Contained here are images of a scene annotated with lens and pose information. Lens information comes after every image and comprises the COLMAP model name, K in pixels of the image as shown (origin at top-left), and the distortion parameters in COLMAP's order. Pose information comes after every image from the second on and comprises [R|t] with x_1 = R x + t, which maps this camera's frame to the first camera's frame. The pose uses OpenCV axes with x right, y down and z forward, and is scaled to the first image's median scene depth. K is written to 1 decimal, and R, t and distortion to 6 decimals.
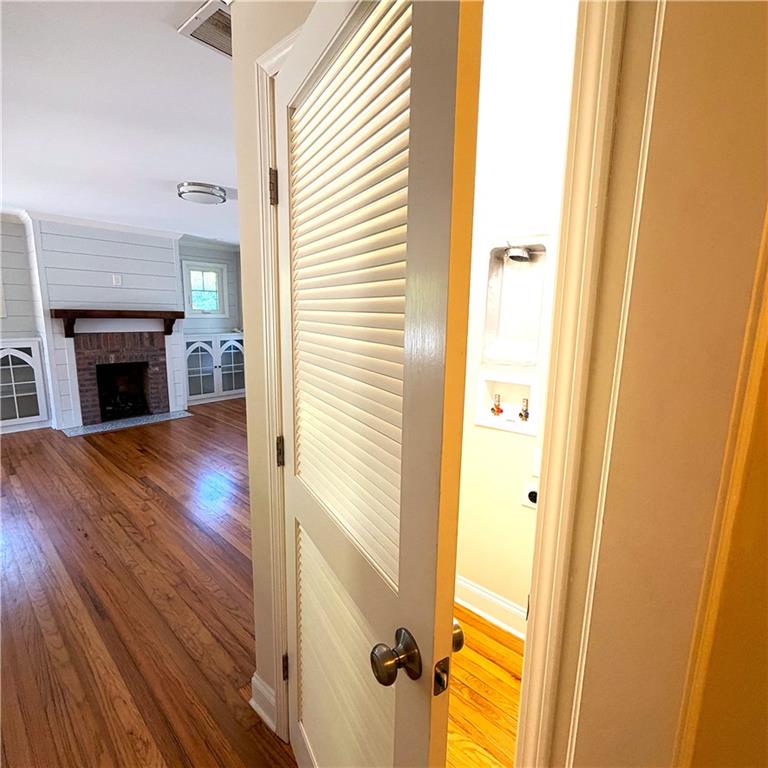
lens RADIAL K [[402.3, 0, 381.9], [0, 402.3, 382.3], [0, 0, 1]] dist [0.007419, -0.001513]
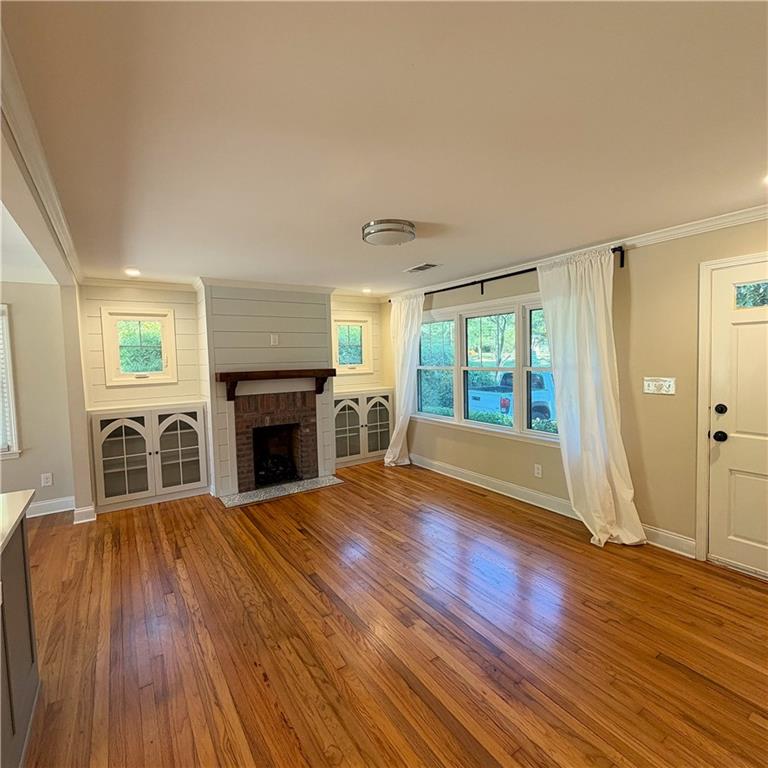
lens RADIAL K [[402.3, 0, 385.7], [0, 402.3, 384.6], [0, 0, 1]] dist [0.007419, -0.001513]
pose [[0.969991, -0.029359, -0.241361, -0.173982], [0.003661, 0.994334, -0.106238, -0.044168], [0.243113, 0.102166, 0.964603, 0.150041]]
